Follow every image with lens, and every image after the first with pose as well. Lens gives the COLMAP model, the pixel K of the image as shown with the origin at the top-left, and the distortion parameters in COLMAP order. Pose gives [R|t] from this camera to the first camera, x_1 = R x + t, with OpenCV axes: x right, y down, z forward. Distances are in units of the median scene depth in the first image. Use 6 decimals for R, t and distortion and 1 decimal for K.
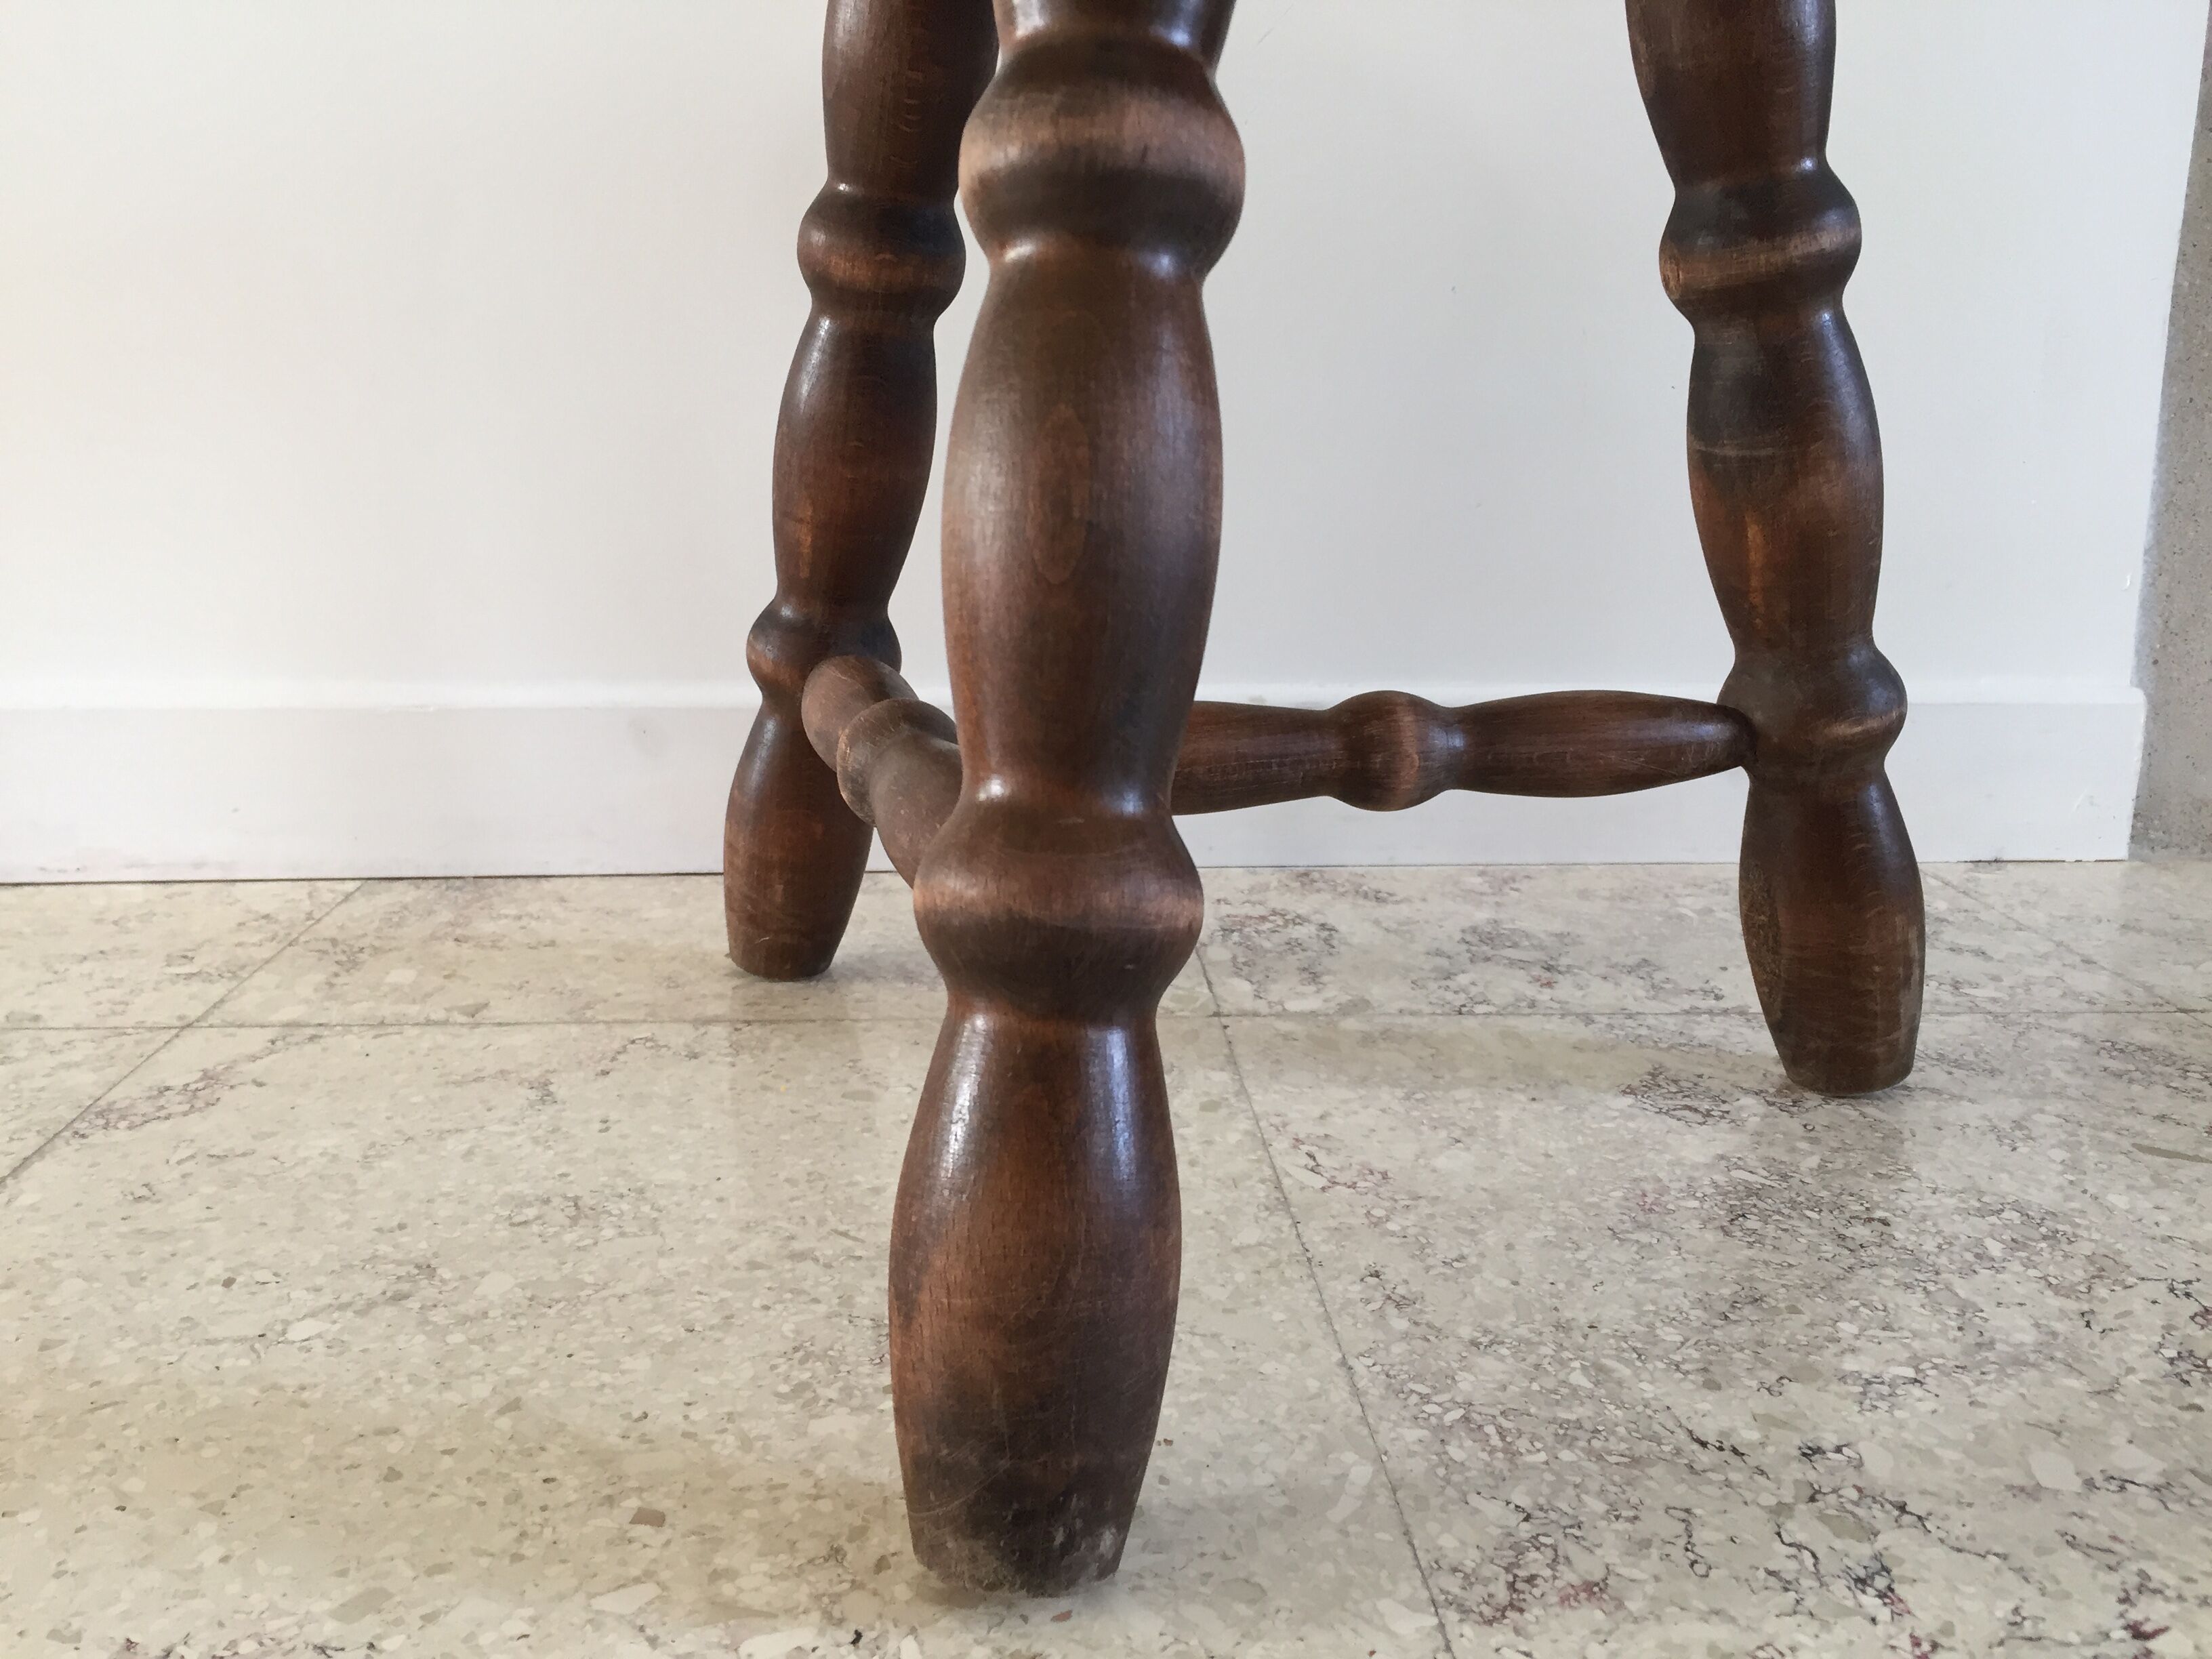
lens RADIAL K [[1924.0, 0, 1113.7], [0, 1924.0, 833.0], [0, 0, 1]] dist [0.087583, -0.138879]
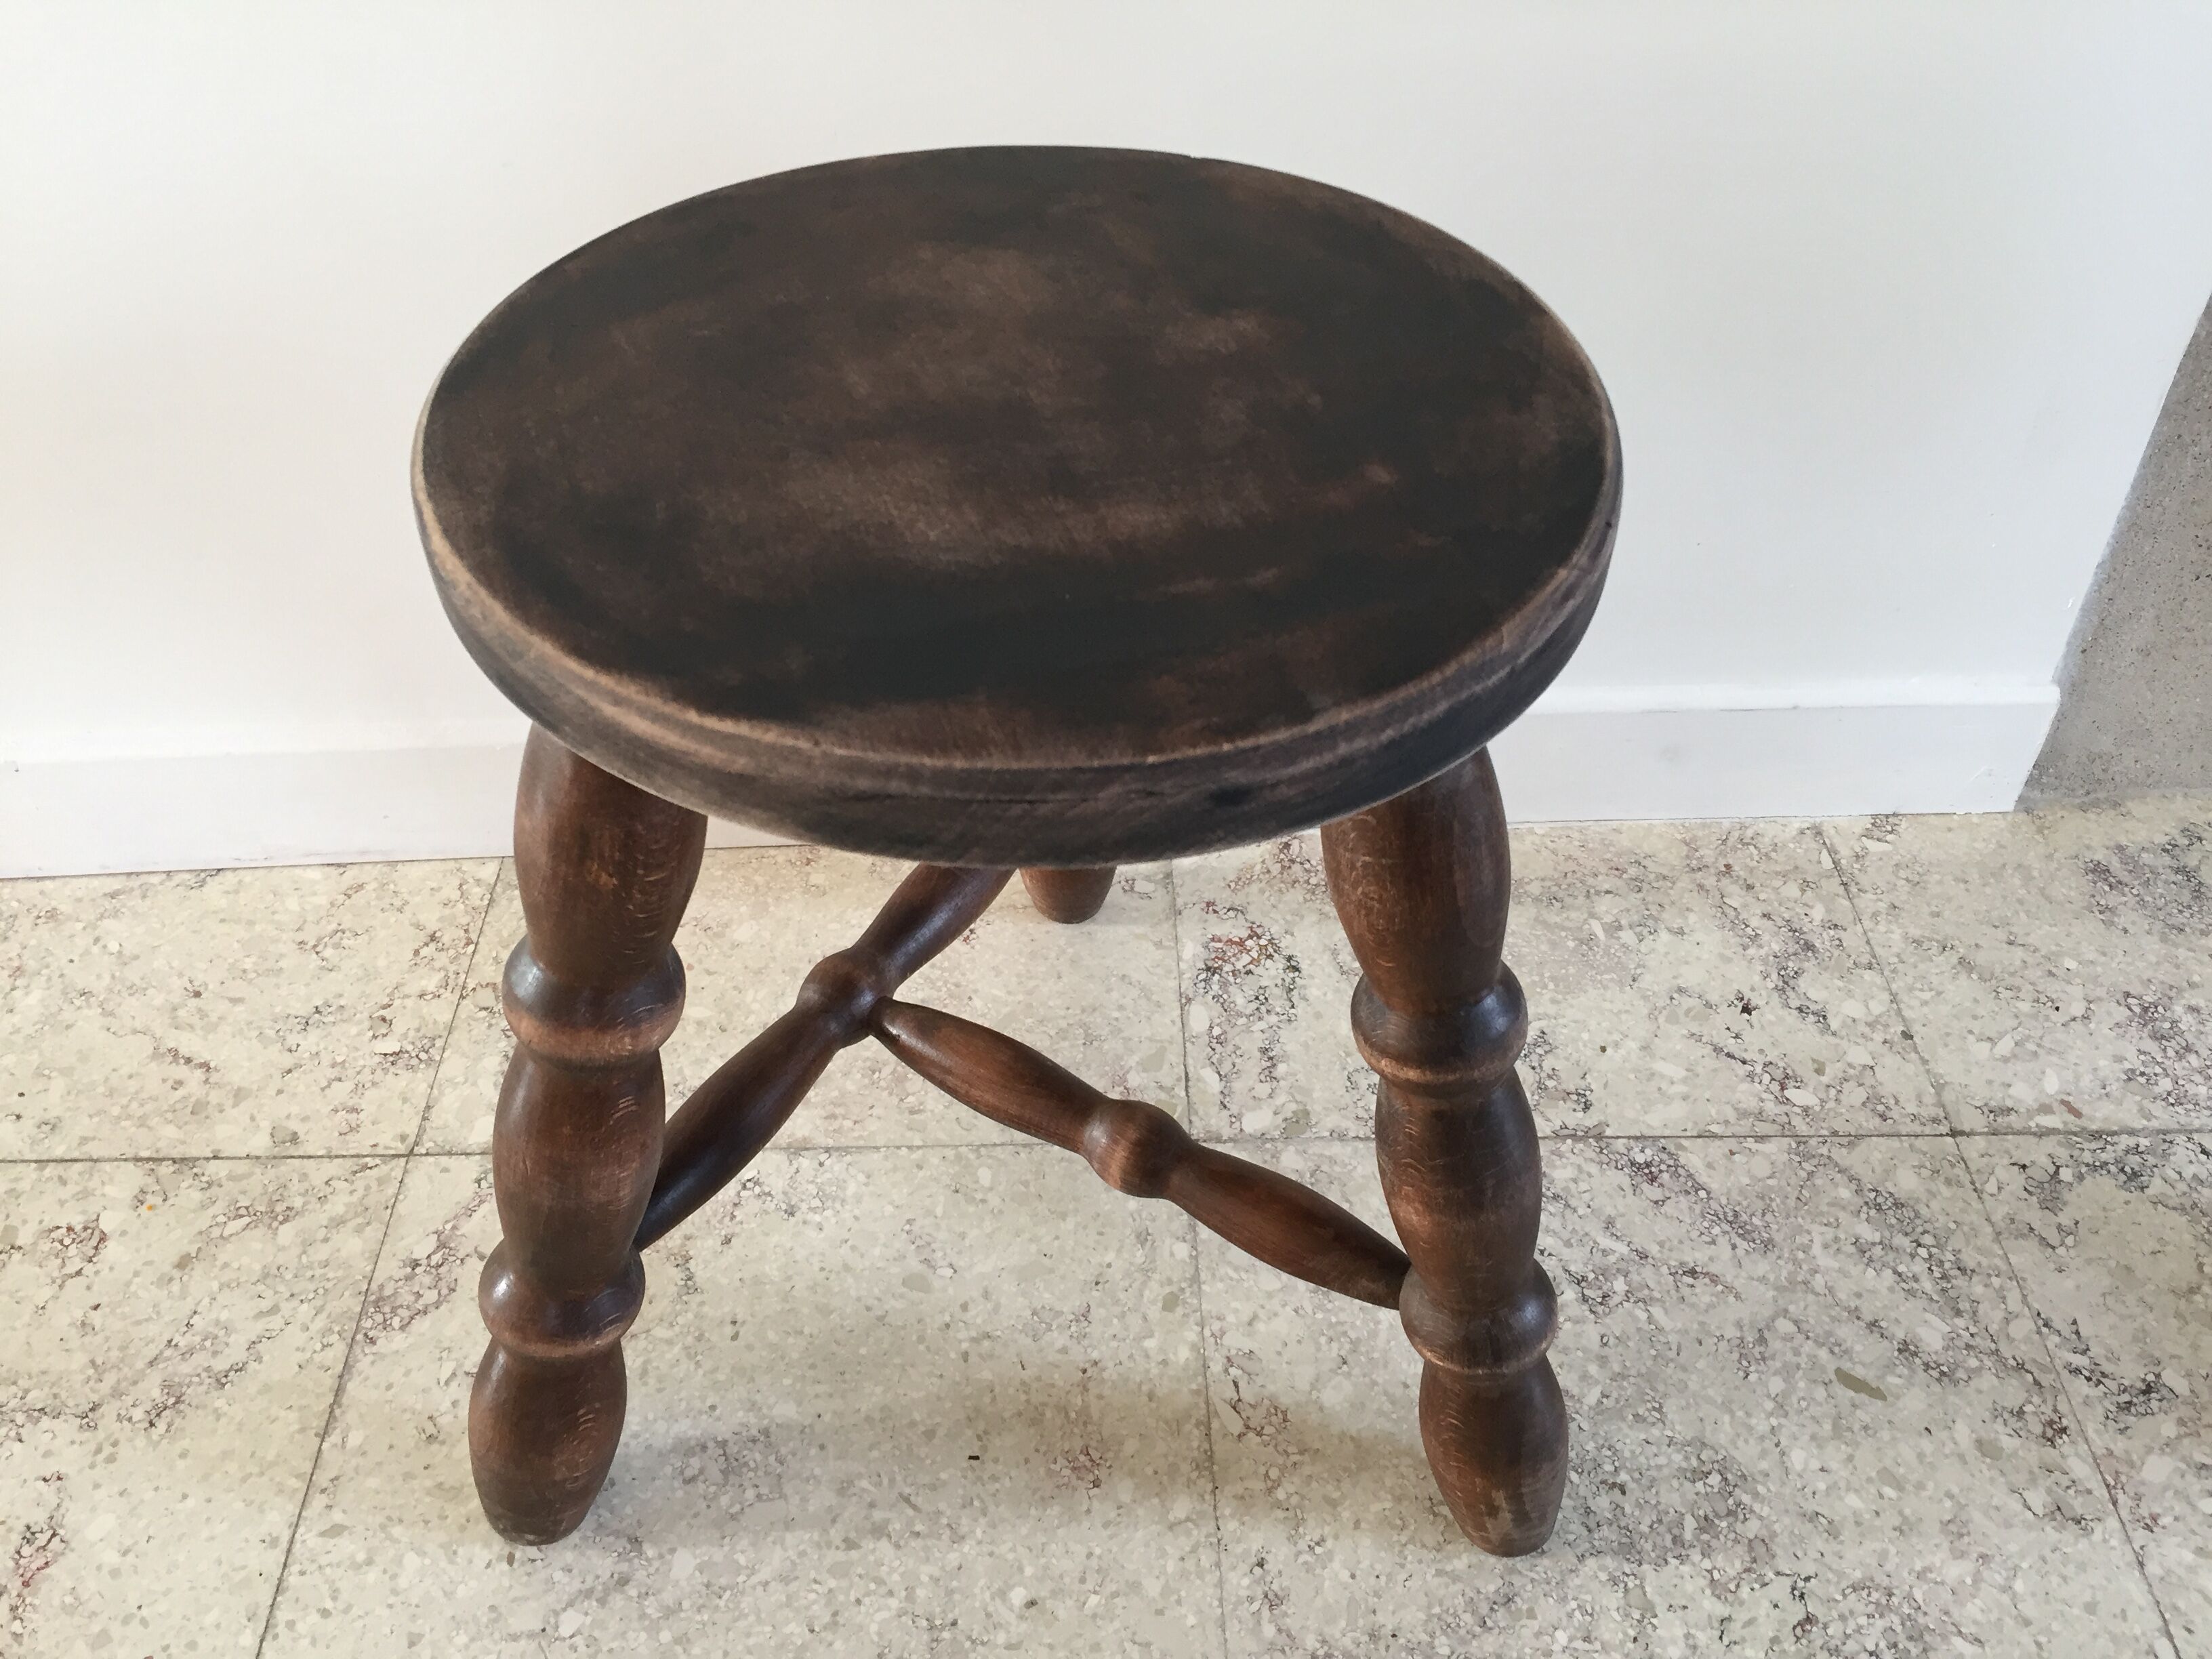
lens RADIAL K [[1924.0, 0, 1113.0], [0, 1924.0, 812.1], [0, 0, 1]] dist [0.087583, -0.138879]
pose [[0.999190, 0.026690, -0.030112, 0.041747], [-0.008262, 0.868486, 0.495646, -0.846175], [0.039380, -0.494995, 0.868003, -0.020120]]
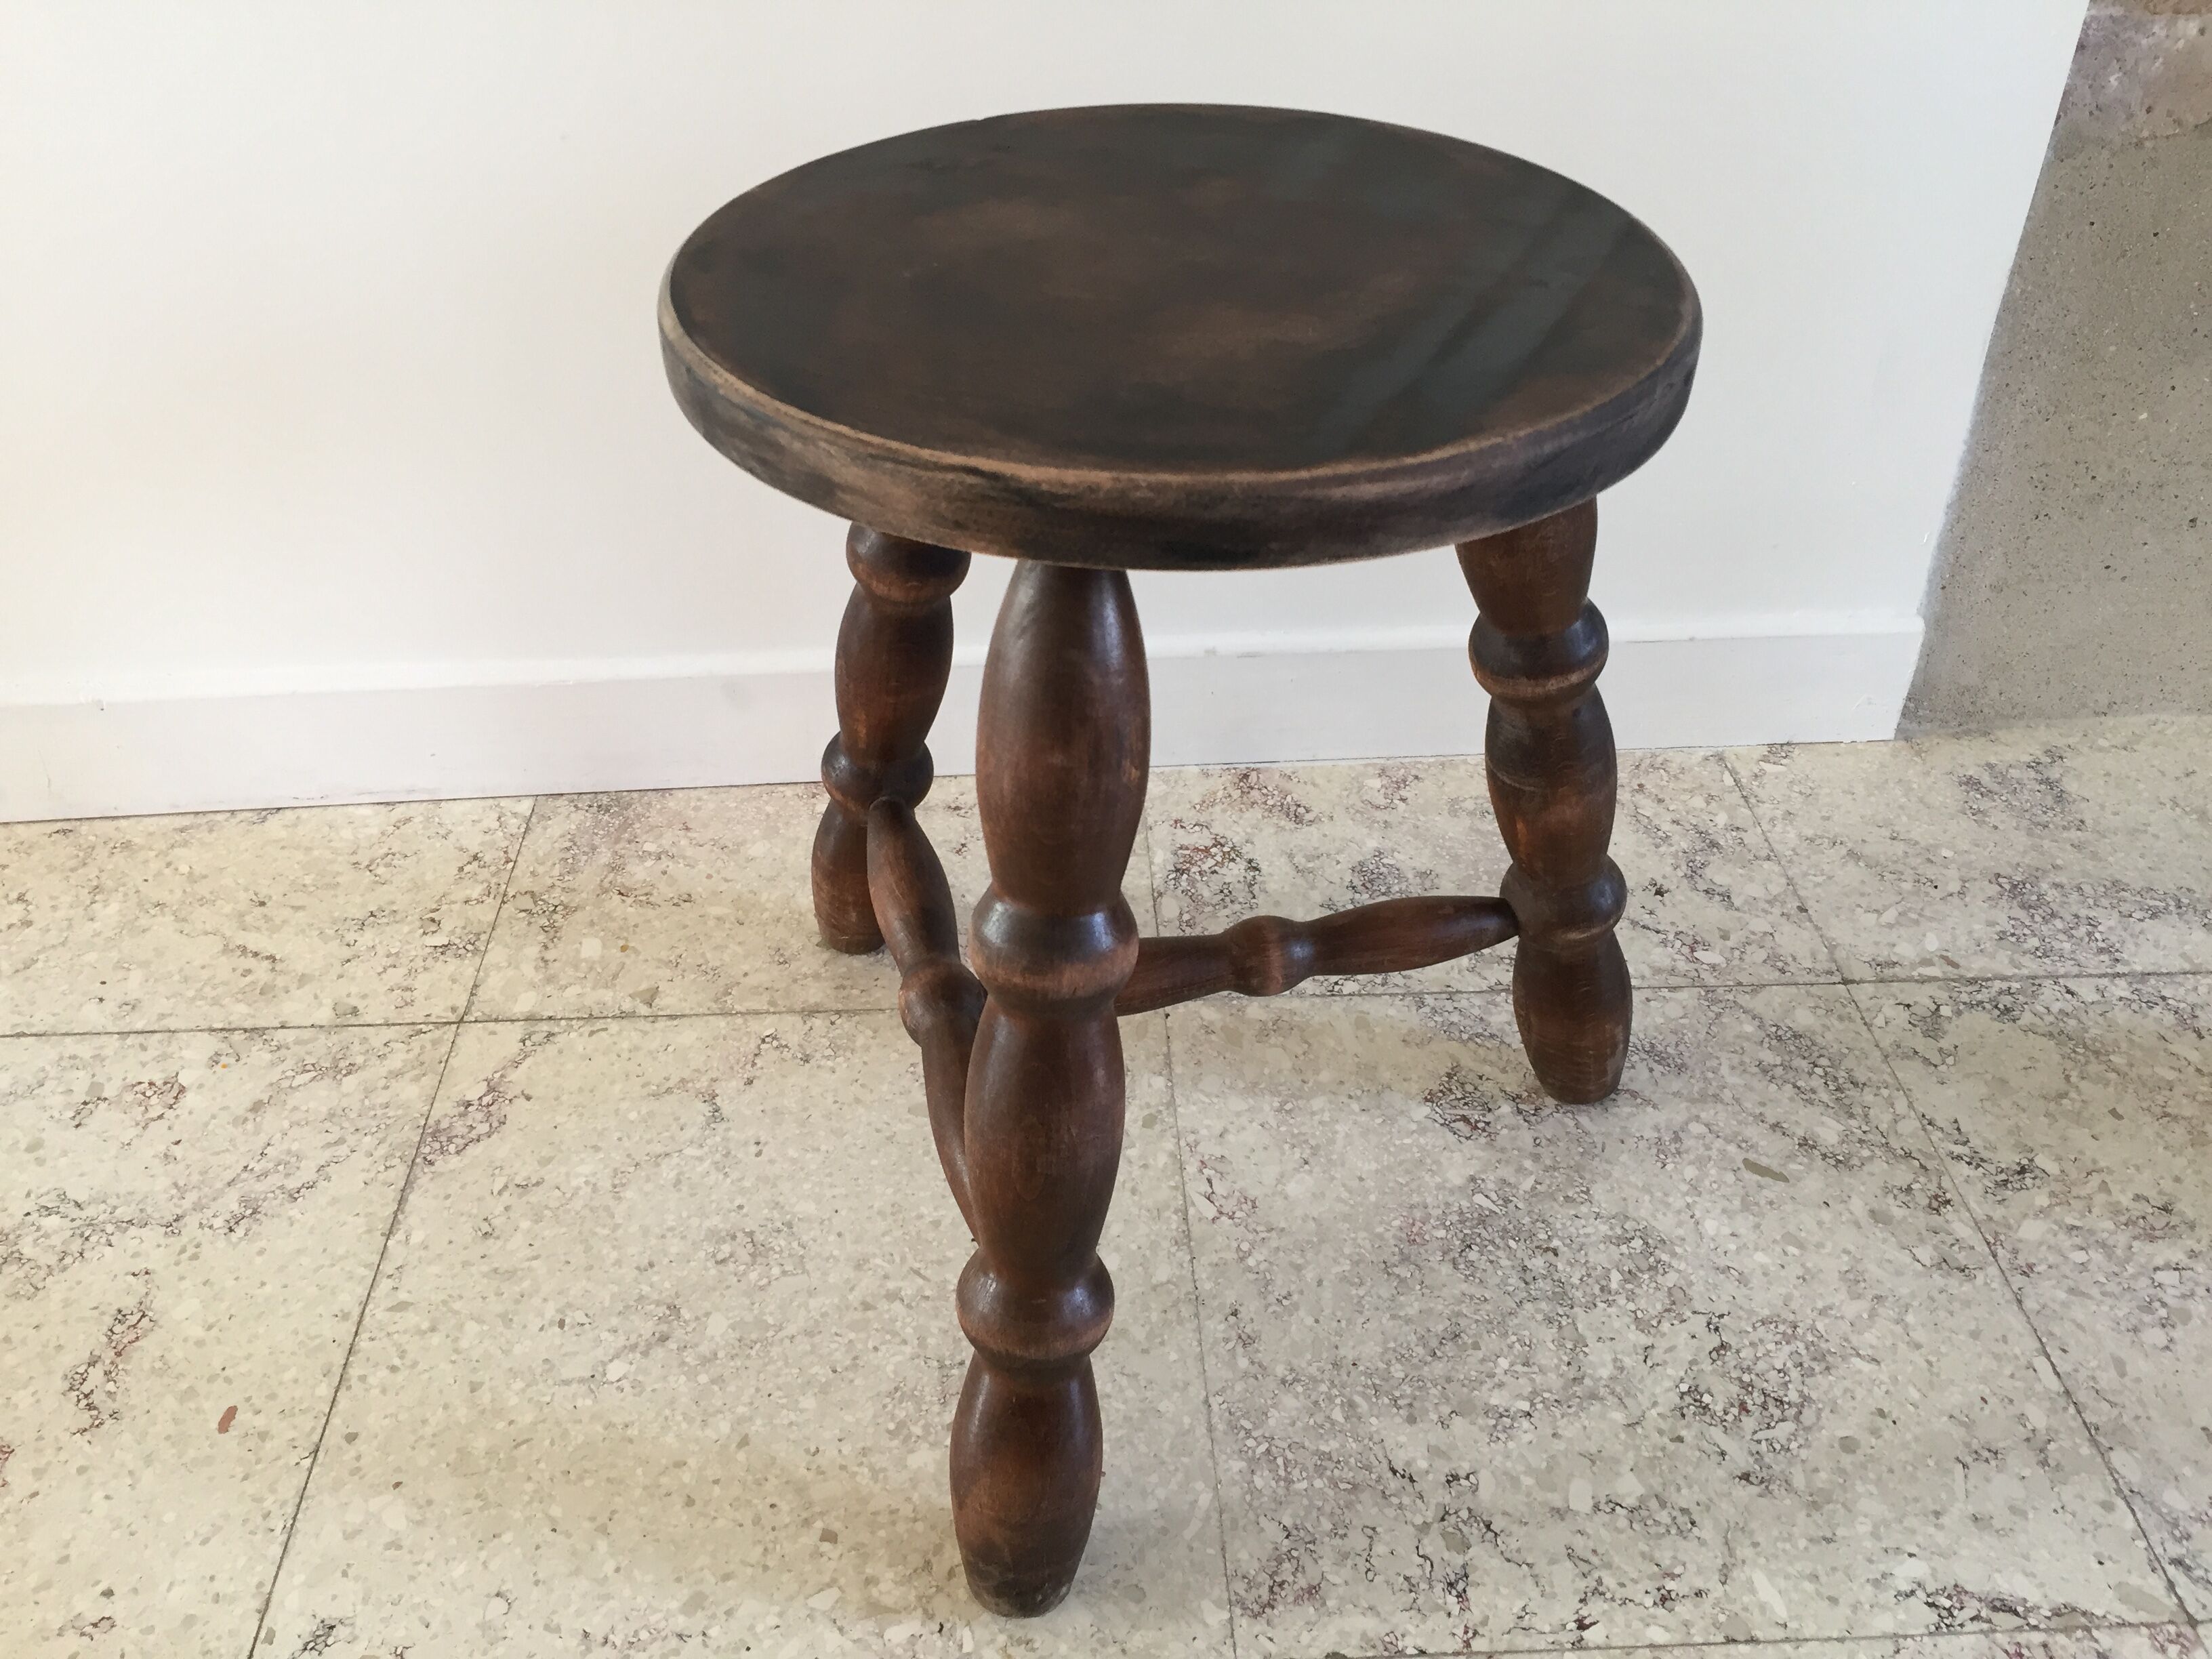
lens RADIAL K [[1924.0, 0, 1114.2], [0, 1924.0, 829.9], [0, 0, 1]] dist [0.087583, -0.138879]
pose [[0.999870, 0.004467, -0.015511, 0.045215], [0.002142, 0.915723, 0.401805, -0.687516], [0.015999, -0.401786, 0.915594, -0.307221]]
